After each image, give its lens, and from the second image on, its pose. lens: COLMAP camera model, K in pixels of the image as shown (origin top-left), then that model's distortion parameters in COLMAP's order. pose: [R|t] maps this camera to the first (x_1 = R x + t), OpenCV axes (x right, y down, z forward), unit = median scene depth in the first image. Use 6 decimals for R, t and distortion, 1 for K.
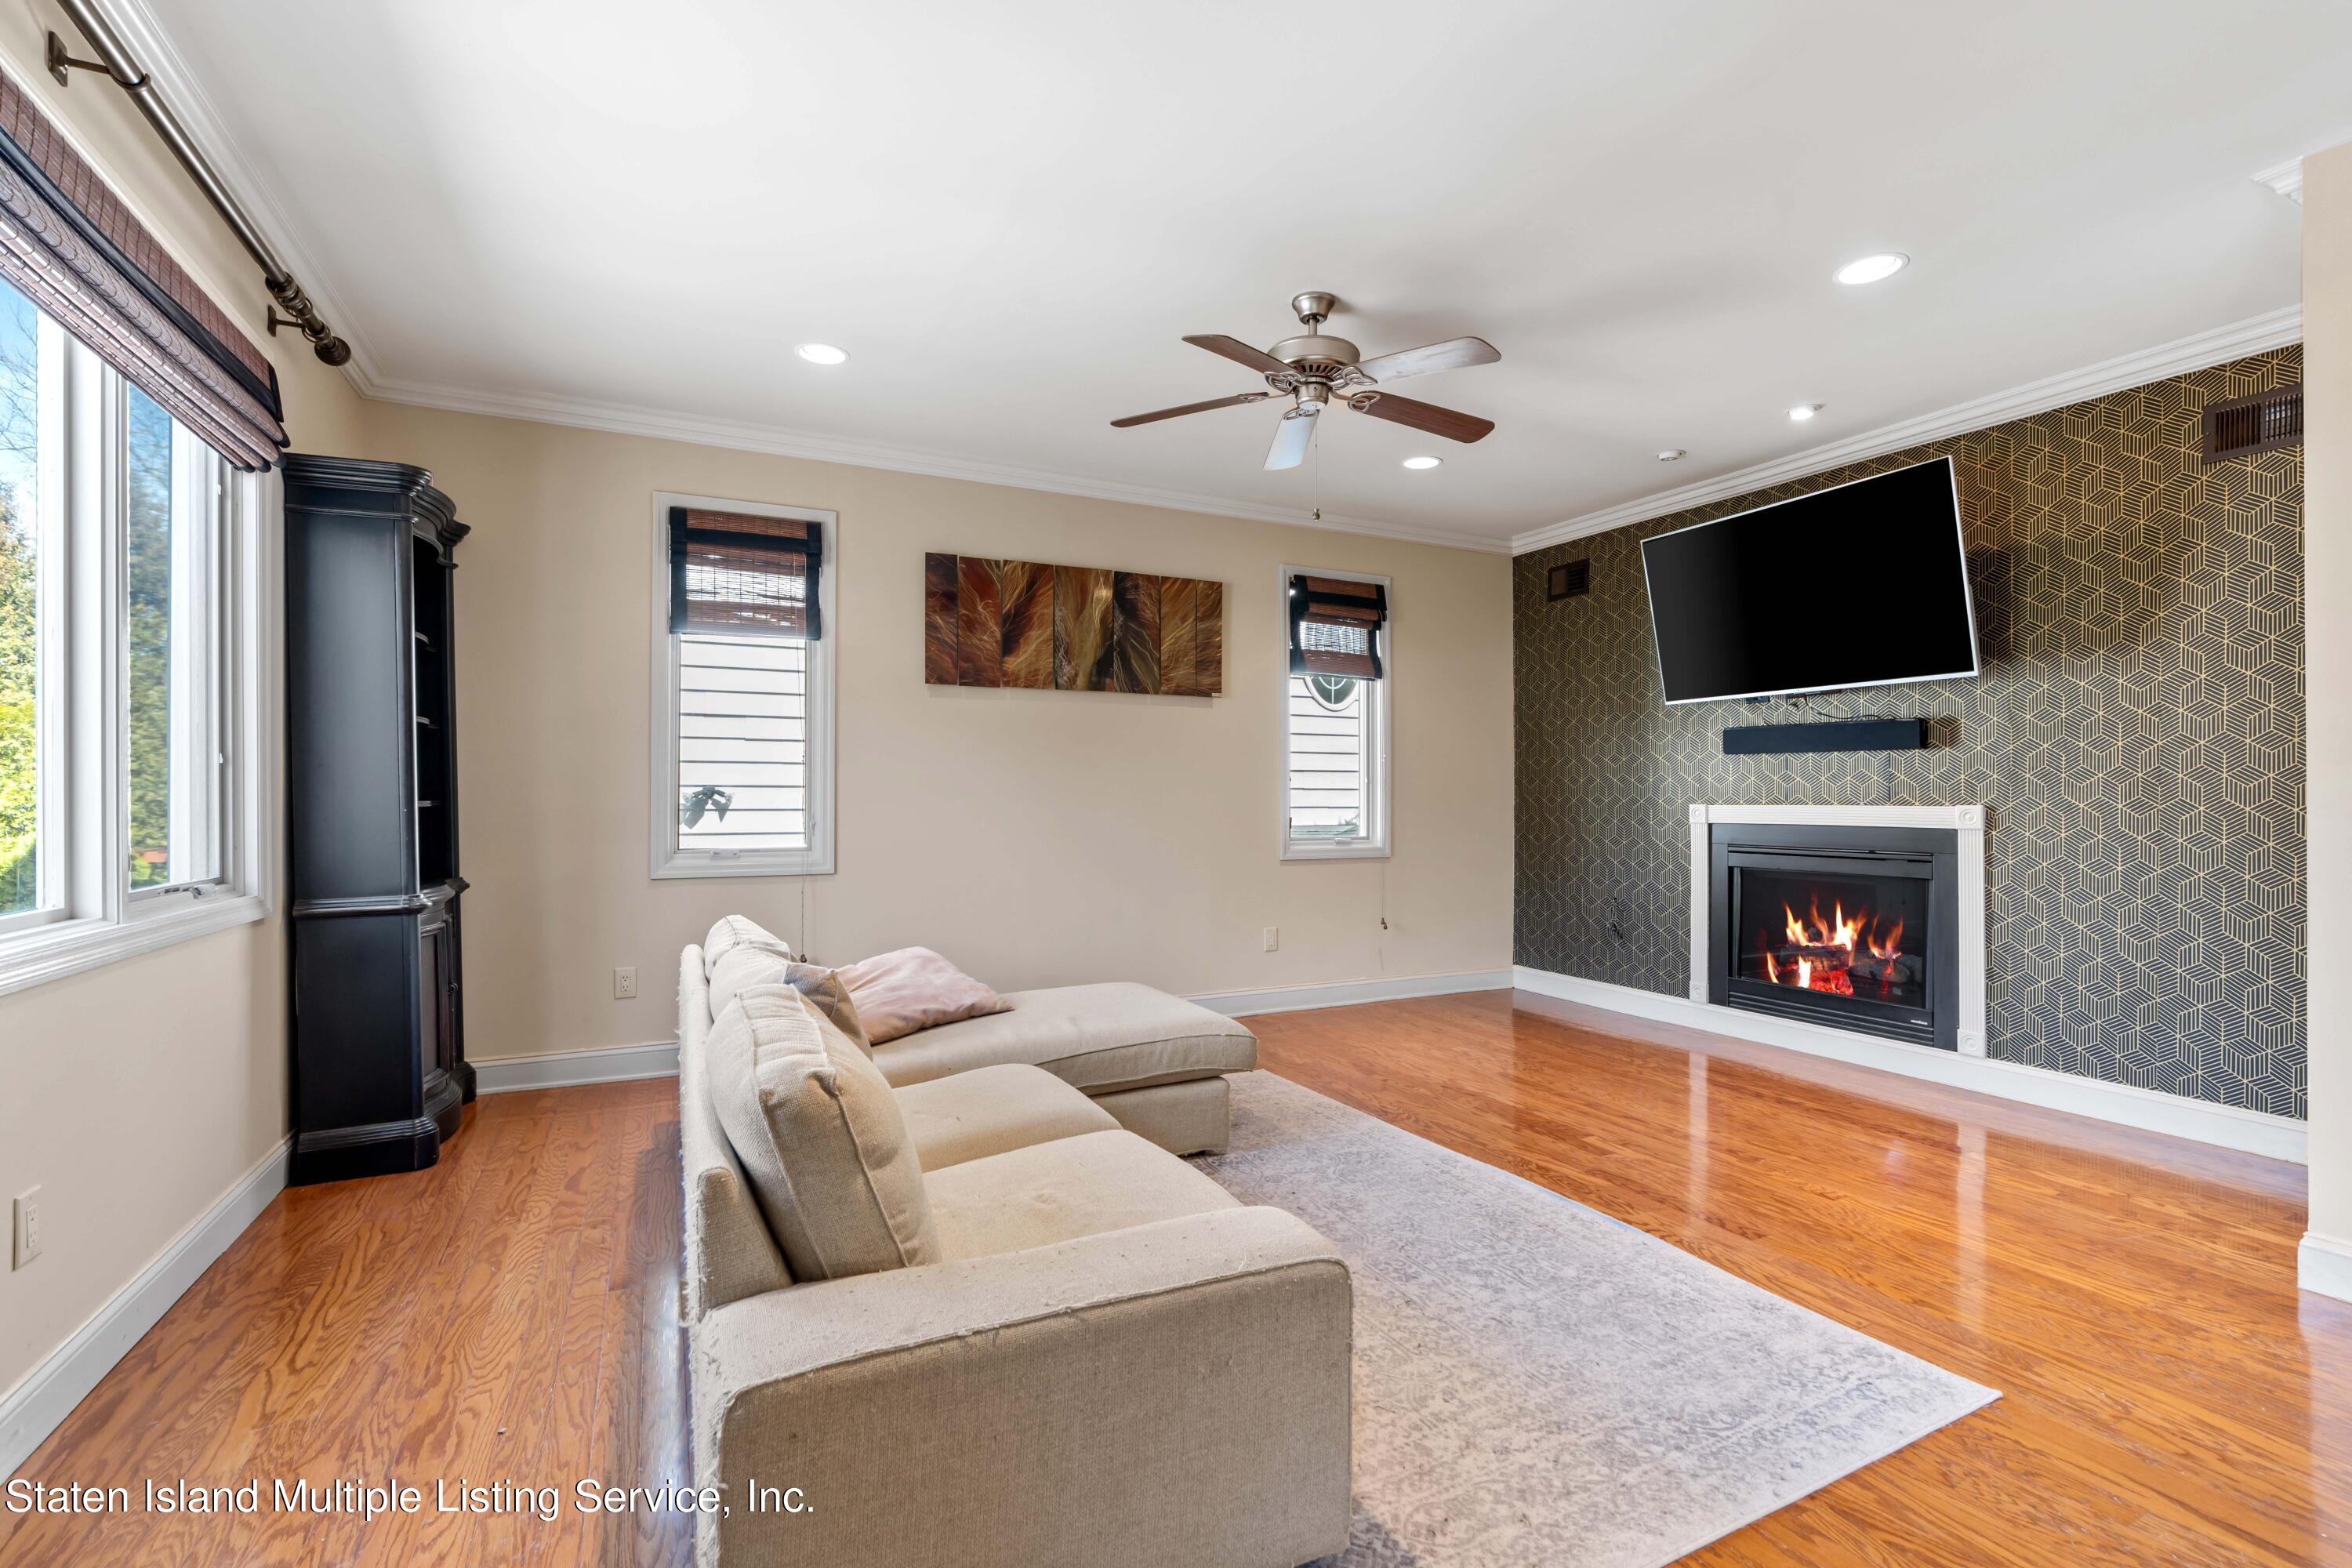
lens RADIAL K [[1075.0, 0, 1179.7], [0, 1075.0, 791.9], [0, 0, 1]] dist [-0.001592, 0.001850]
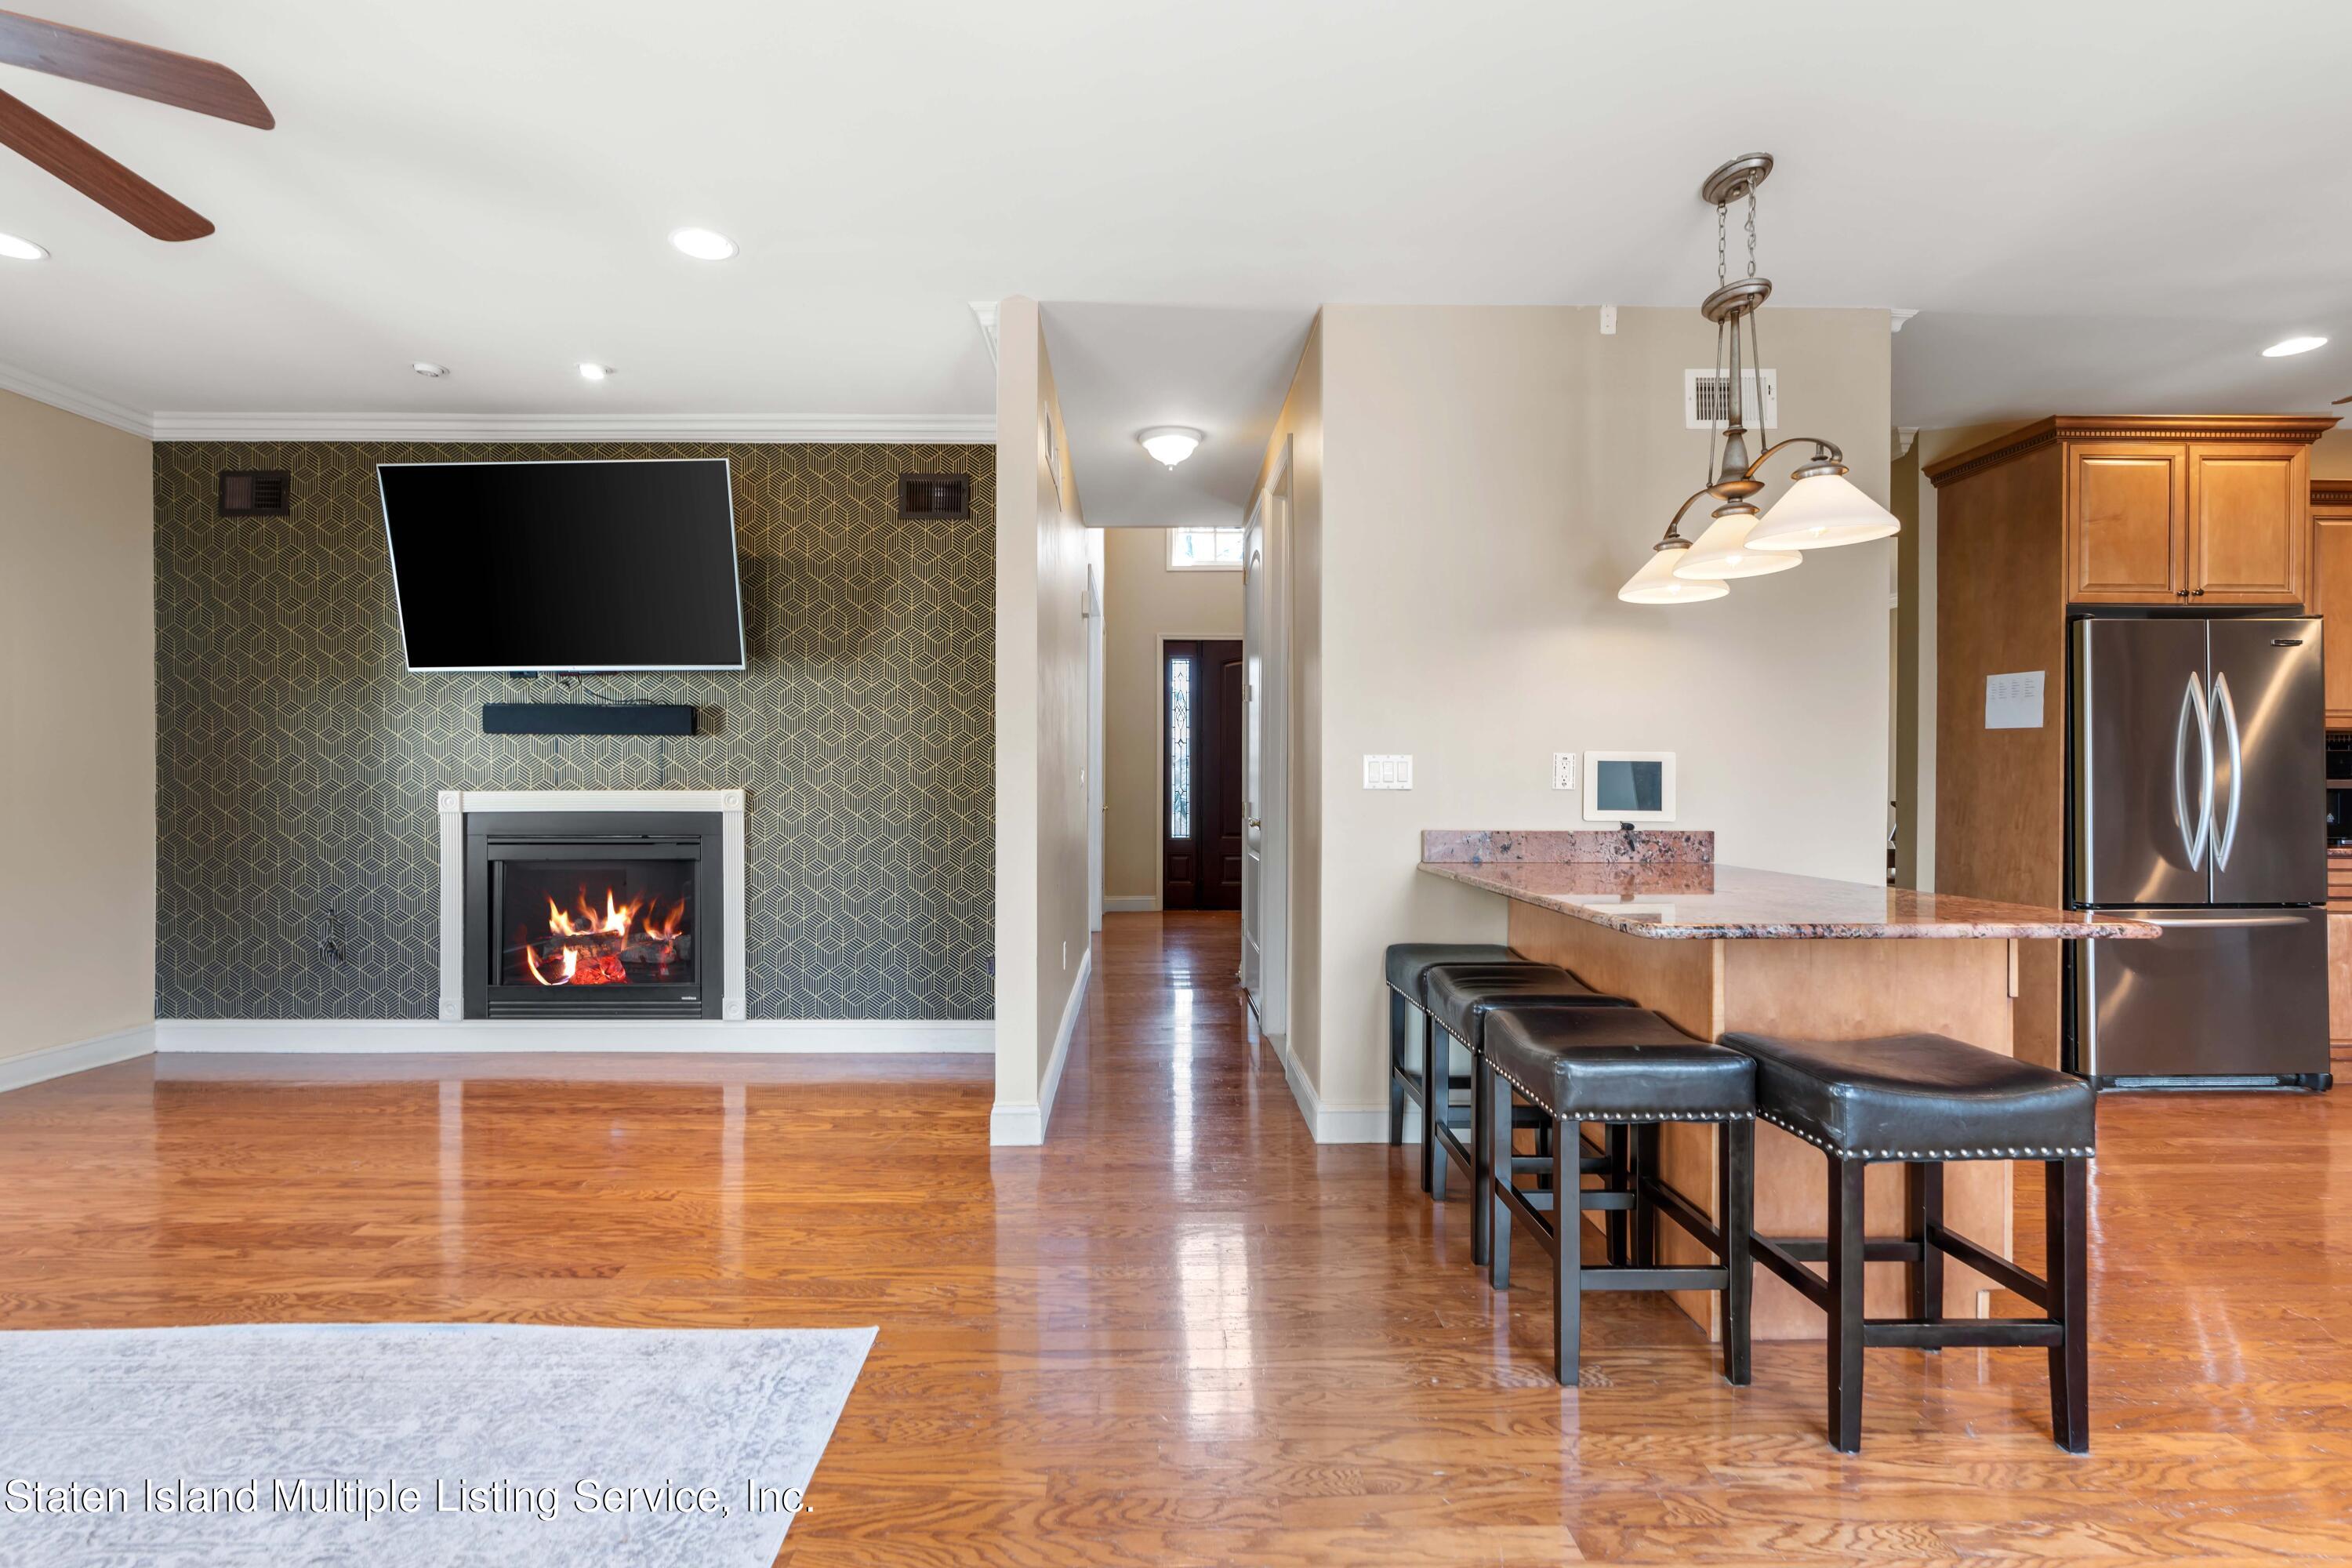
lens RADIAL K [[1075.0, 0, 1164.1], [0, 1075.0, 787.4], [0, 0, 1]] dist [-0.001592, 0.001850]
pose [[0.443878, -0.004120, 0.896078, -0.040583], [-0.002510, 0.999980, 0.005841, 0.003343], [-0.896084, -0.004841, 0.443859, 0.134967]]
